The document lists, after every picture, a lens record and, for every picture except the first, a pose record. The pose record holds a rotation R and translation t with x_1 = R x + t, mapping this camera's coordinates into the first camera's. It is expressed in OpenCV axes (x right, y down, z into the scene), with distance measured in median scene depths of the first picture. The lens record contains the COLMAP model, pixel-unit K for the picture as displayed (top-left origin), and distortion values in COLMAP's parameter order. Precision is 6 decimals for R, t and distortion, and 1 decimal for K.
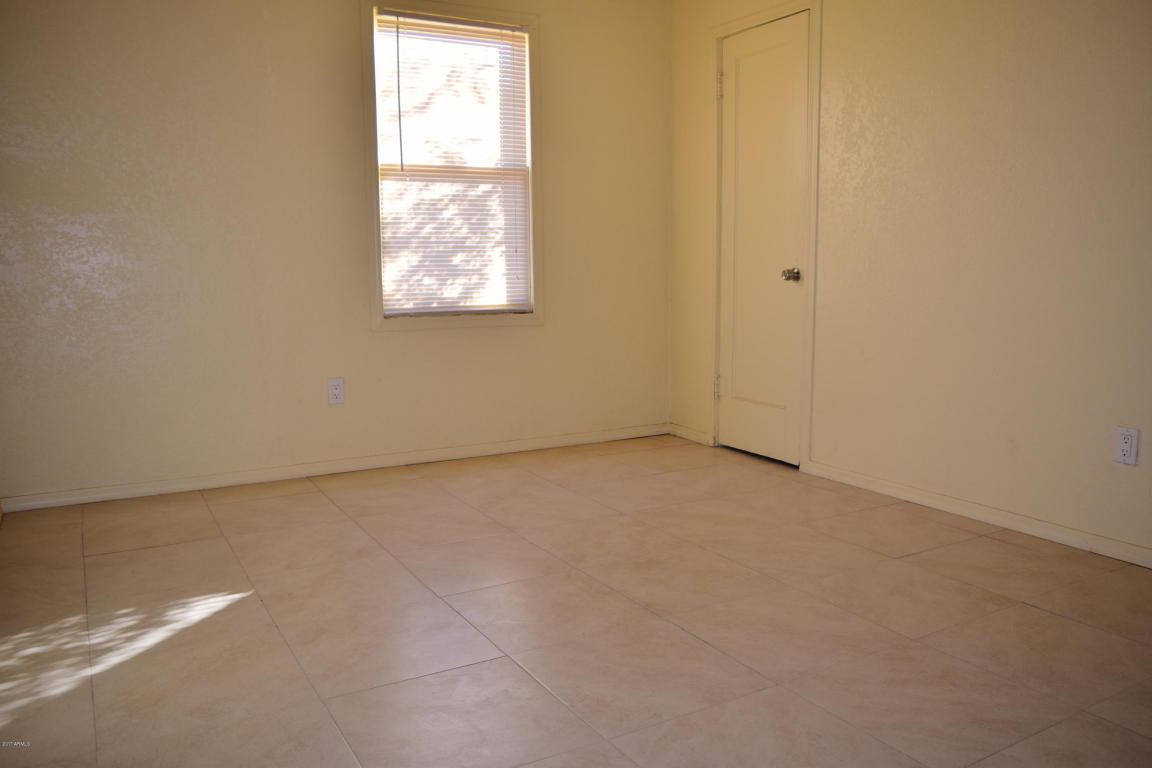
lens RADIAL K [[906.1, 0, 575.6], [0, 906.1, 381.7], [0, 0, 1]] dist [-0.094425, 0.023833]
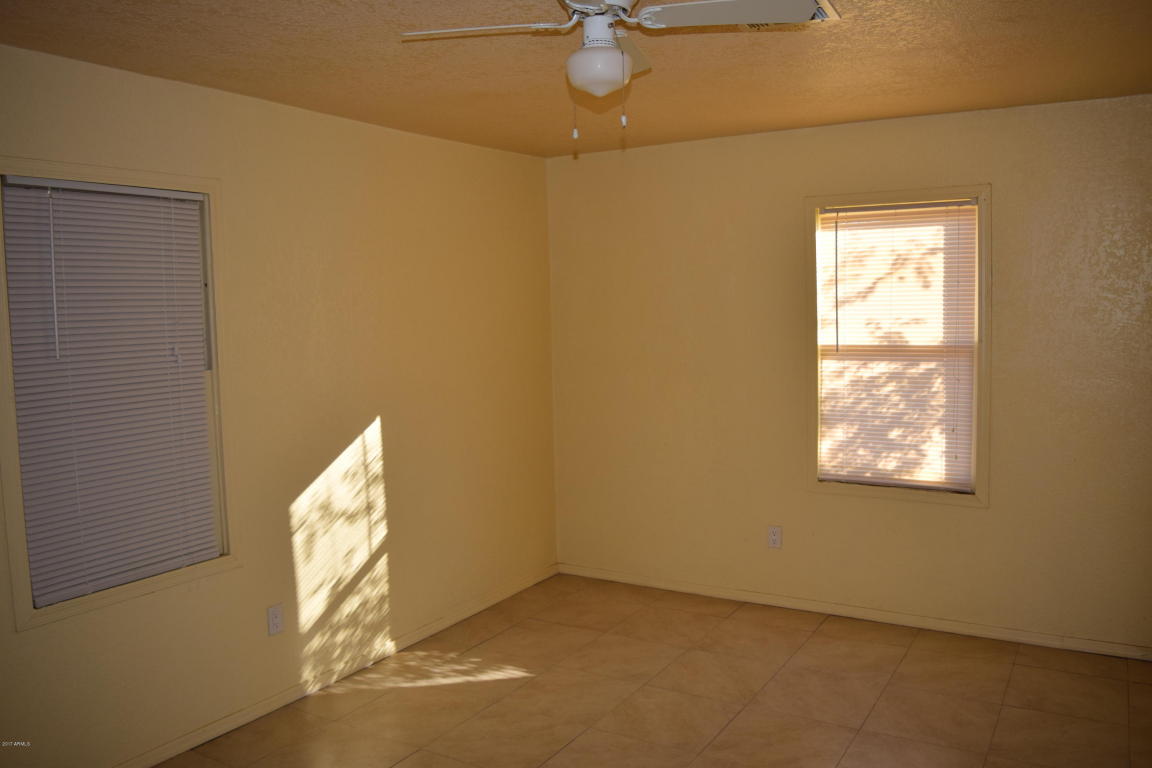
lens RADIAL K [[906.1, 0, 571.2], [0, 906.1, 378.1], [0, 0, 1]] dist [-0.094425, 0.023833]
pose [[0.480779, 0.067918, -0.874207, 0.673090], [-0.099770, 0.994758, 0.022414, -0.213260], [0.871147, 0.076444, 0.485035, 0.202664]]
